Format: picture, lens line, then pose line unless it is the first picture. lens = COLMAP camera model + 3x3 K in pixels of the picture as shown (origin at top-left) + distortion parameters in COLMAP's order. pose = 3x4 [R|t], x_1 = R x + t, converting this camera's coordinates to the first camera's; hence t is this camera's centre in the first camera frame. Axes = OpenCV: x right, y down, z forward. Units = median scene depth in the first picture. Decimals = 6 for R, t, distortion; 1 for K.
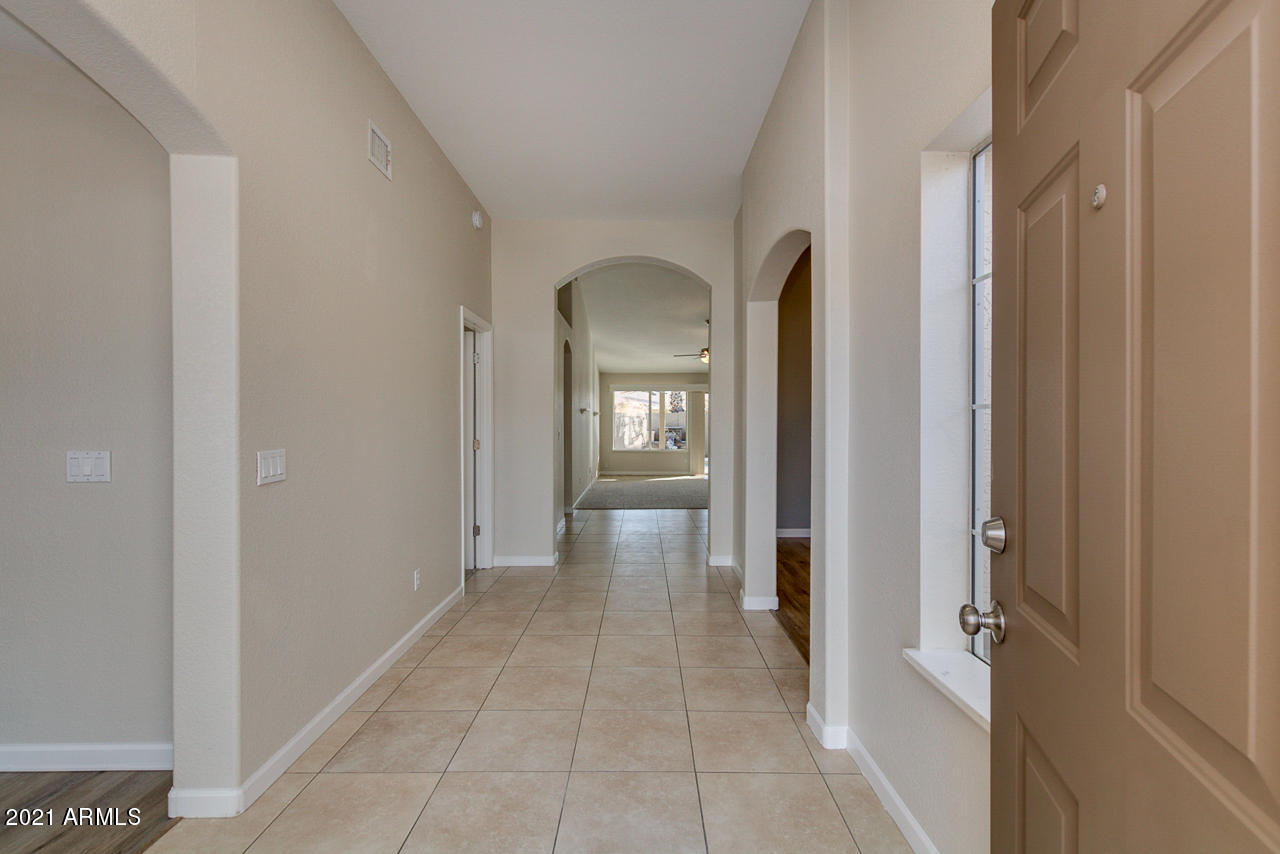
lens RADIAL K [[599.2, 0, 639.5], [0, 599.2, 424.6], [0, 0, 1]] dist [0.010061, -0.000620]
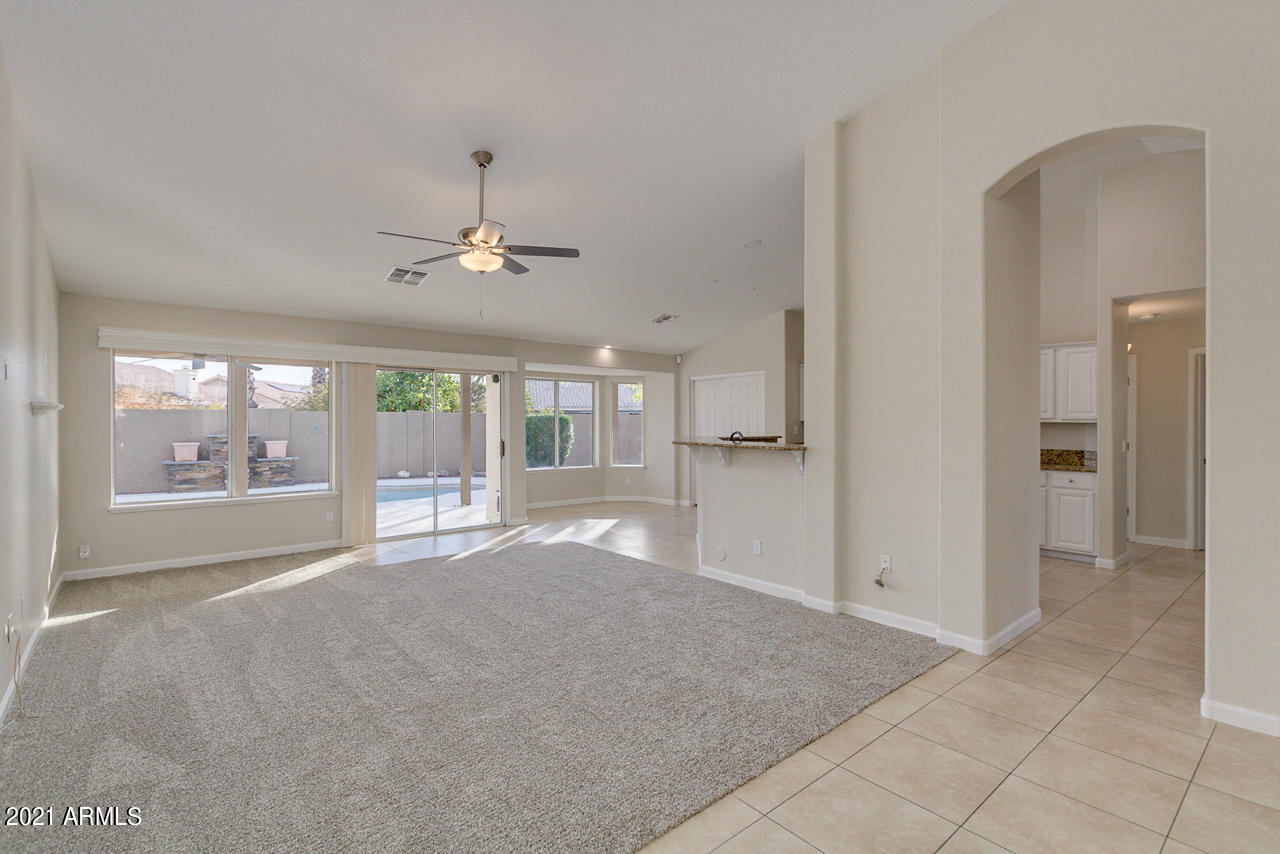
lens RADIAL K [[599.2, 0, 645.1], [0, 599.2, 425.4], [0, 0, 1]] dist [0.010061, -0.000620]
pose [[0.759883, -0.004344, 0.650045, -0.036029], [0.003370, 0.999991, 0.002743, -0.008832], [-0.650051, 0.000107, 0.759891, 0.514217]]
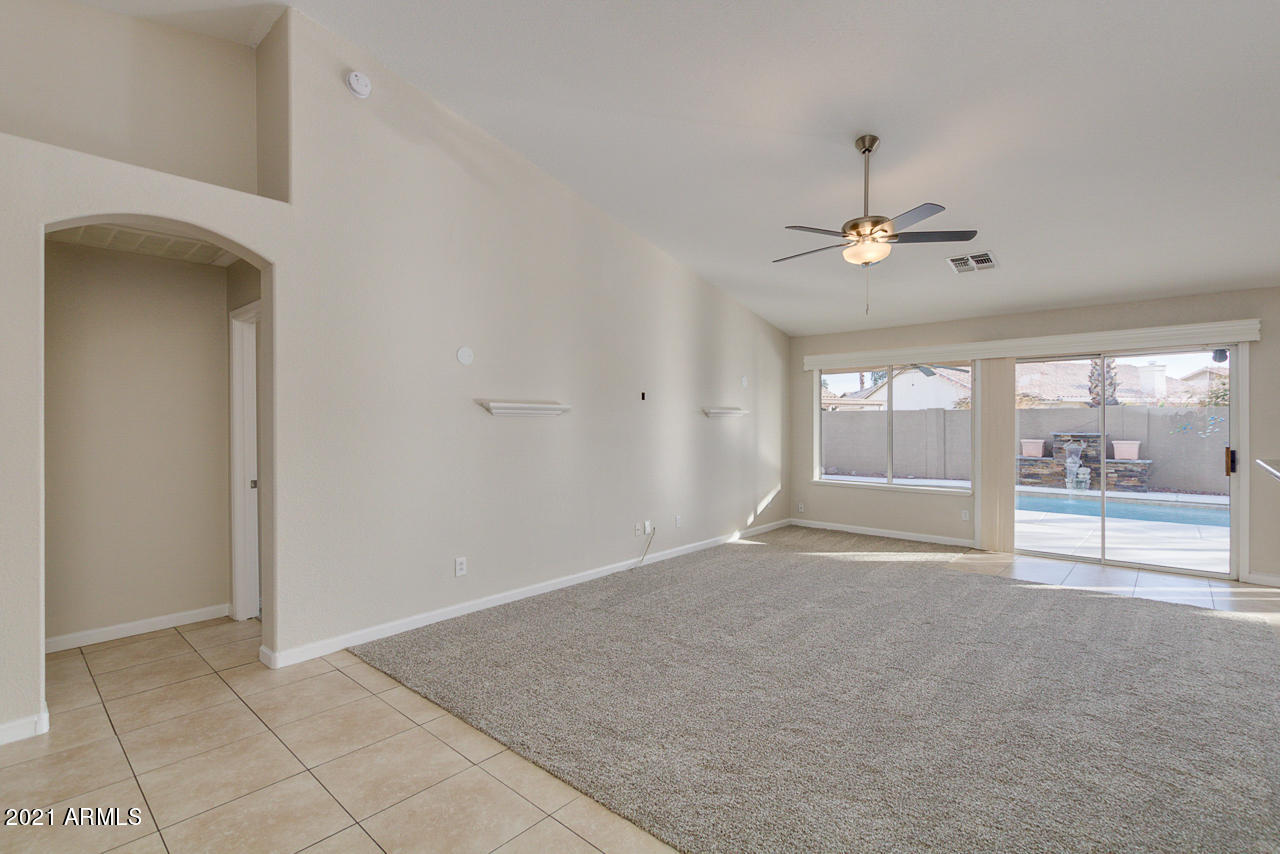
lens RADIAL K [[599.2, 0, 642.2], [0, 599.2, 423.4], [0, 0, 1]] dist [0.010061, -0.000620]
pose [[0.737336, 0.000617, -0.675526, 0.214328], [-0.000156, 1.000000, 0.000744, -0.009297], [0.675526, -0.000443, 0.737336, 0.513034]]
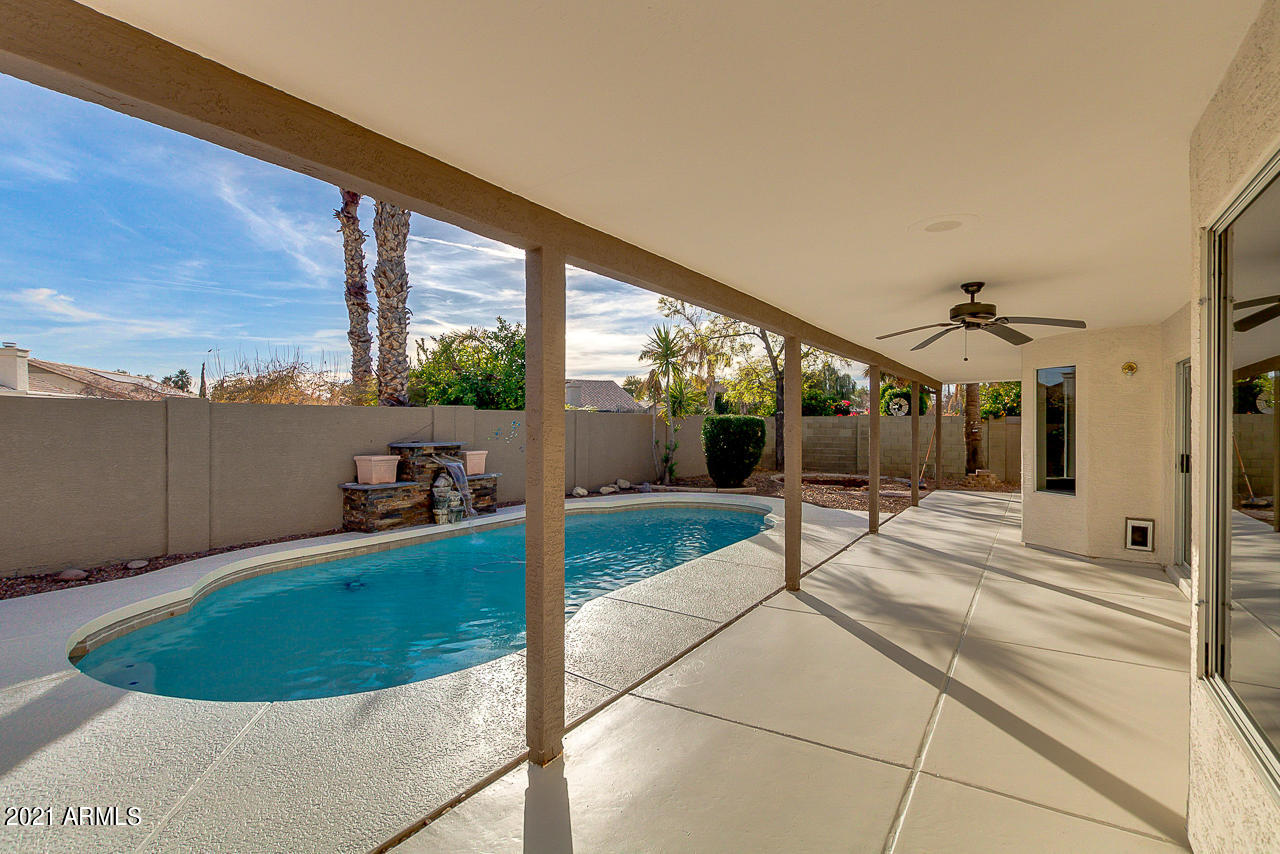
lens RADIAL K [[599.2, 0, 646.6], [0, 599.2, 425.9], [0, 0, 1]] dist [0.010061, -0.000620]
pose [[0.549477, -0.003893, 0.835500, -0.320925], [0.005836, 0.999983, 0.000821, -0.011211], [-0.835489, 0.004425, 0.549490, 1.091527]]
